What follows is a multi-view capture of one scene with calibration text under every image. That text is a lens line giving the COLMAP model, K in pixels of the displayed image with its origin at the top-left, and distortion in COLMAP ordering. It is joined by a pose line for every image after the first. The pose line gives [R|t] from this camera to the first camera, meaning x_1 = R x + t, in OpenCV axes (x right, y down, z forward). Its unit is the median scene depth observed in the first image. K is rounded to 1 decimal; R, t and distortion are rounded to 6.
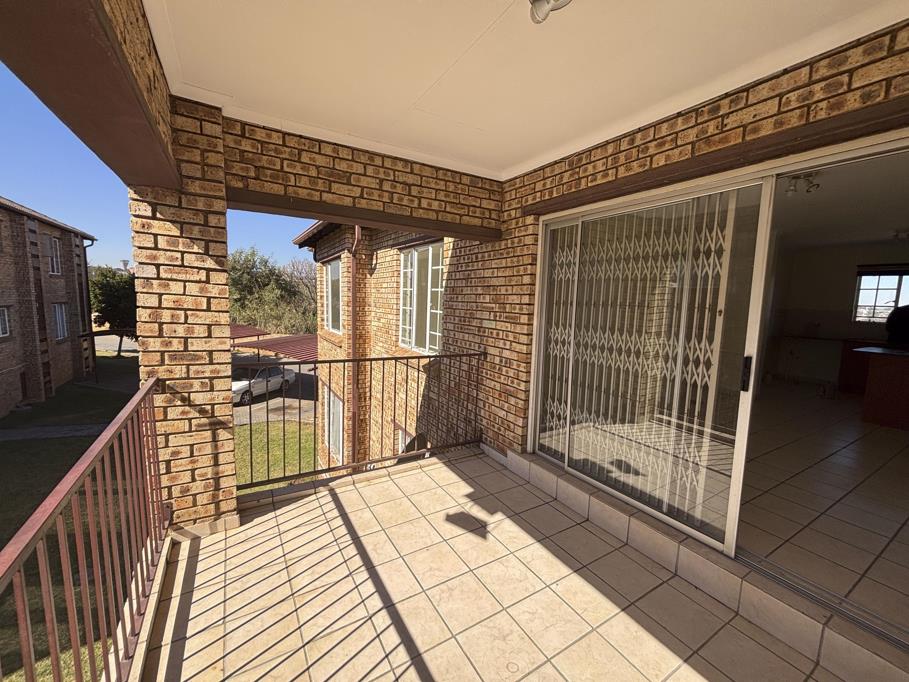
lens RADIAL K [[368.3, 0, 453.1], [0, 368.3, 341.1], [0, 0, 1]] dist [0.023443, 0.000245]
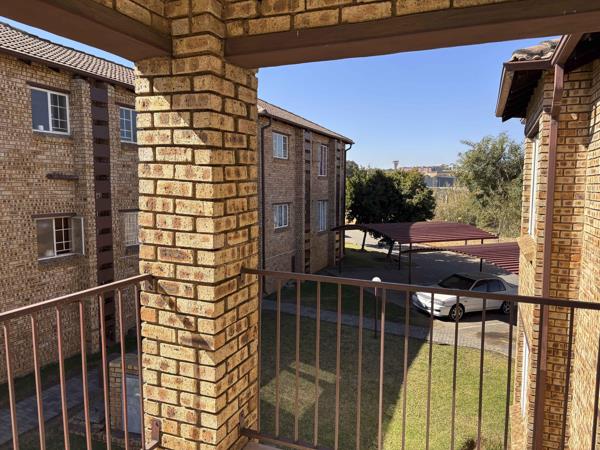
lens RADIAL K [[457.9, 0, 301.3], [0, 457.9, 227.7], [0, 0, 1]] dist [0.035996, -0.007265]
pose [[0.608861, 0.043844, -0.792065, 0.262800], [-0.077506, 0.996982, -0.004392, -0.032493], [0.789482, 0.064064, 0.610421, 0.575641]]
